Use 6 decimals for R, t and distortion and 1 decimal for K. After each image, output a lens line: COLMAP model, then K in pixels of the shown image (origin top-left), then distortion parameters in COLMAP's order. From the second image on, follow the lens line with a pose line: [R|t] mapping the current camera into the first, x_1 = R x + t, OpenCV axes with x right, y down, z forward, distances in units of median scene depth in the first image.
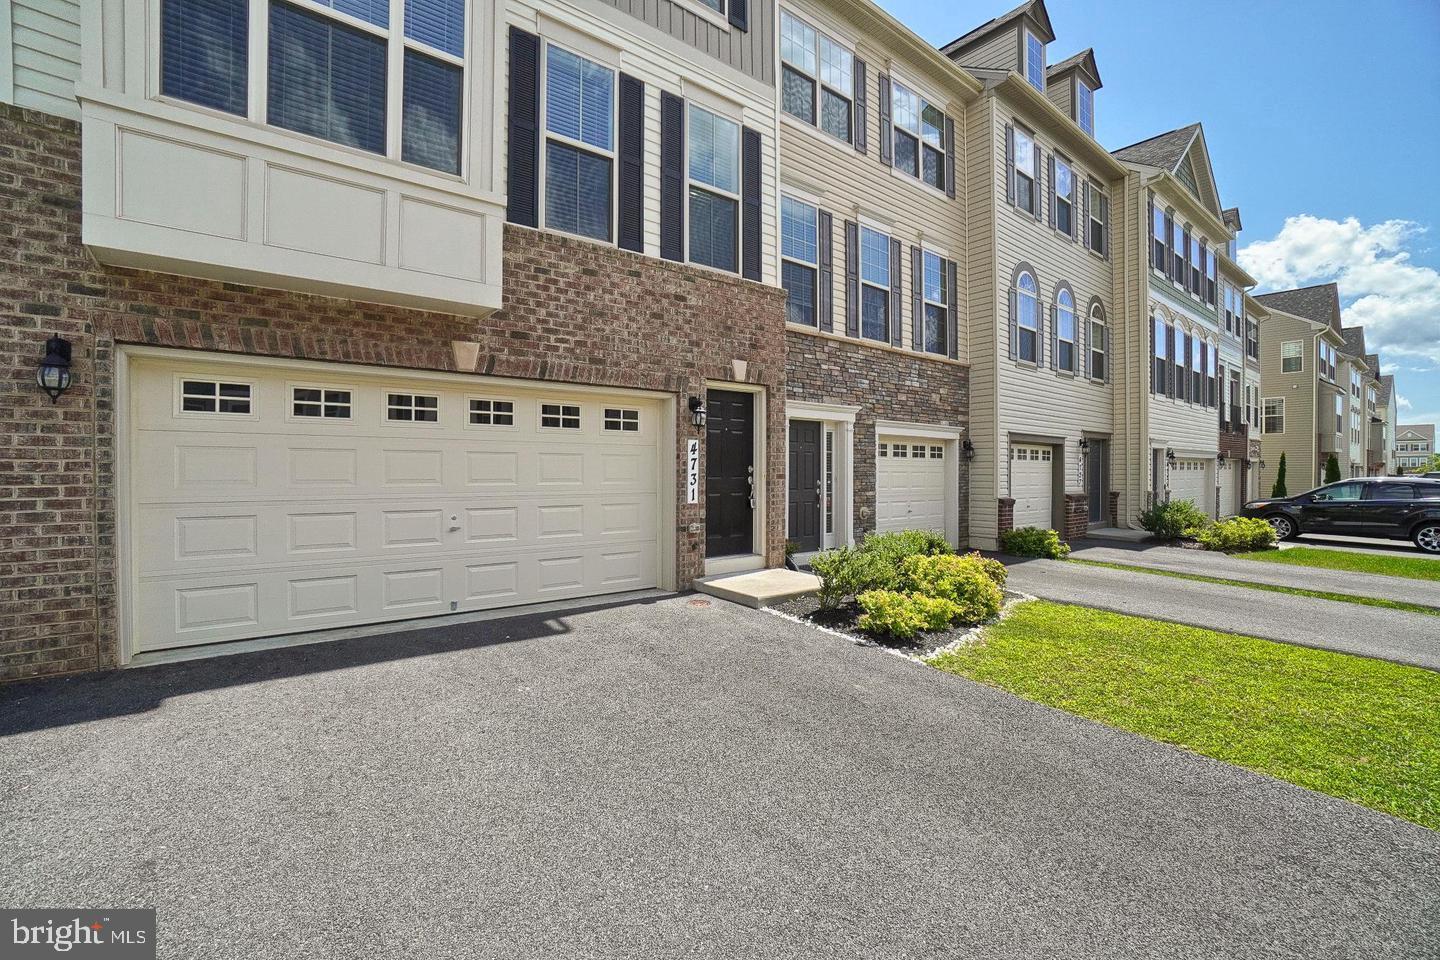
lens RADIAL K [[631.5, 0, 720.0], [0, 631.5, 480.0], [0, 0, 1]] dist [-0.066239, 0.023627]
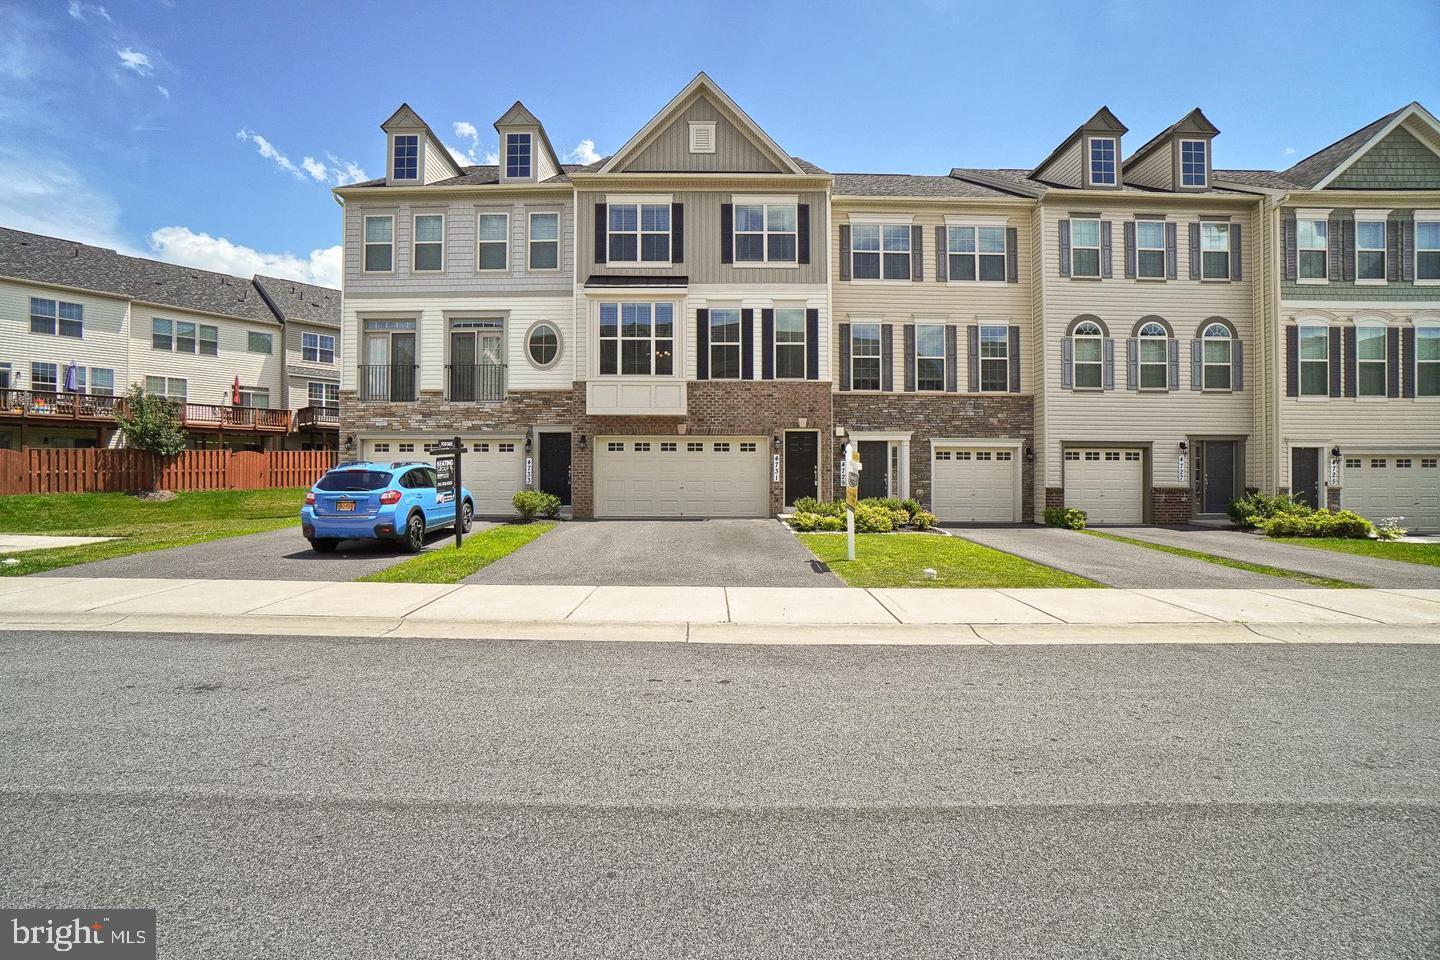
lens RADIAL K [[631.5, 0, 720.0], [0, 631.5, 480.0], [0, 0, 1]] dist [-0.066239, 0.023627]
pose [[0.793330, -0.002324, -0.608787, 0.922477], [-0.008877, 0.999842, -0.015385, 0.052527], [0.608727, 0.017609, 0.793184, -0.750265]]
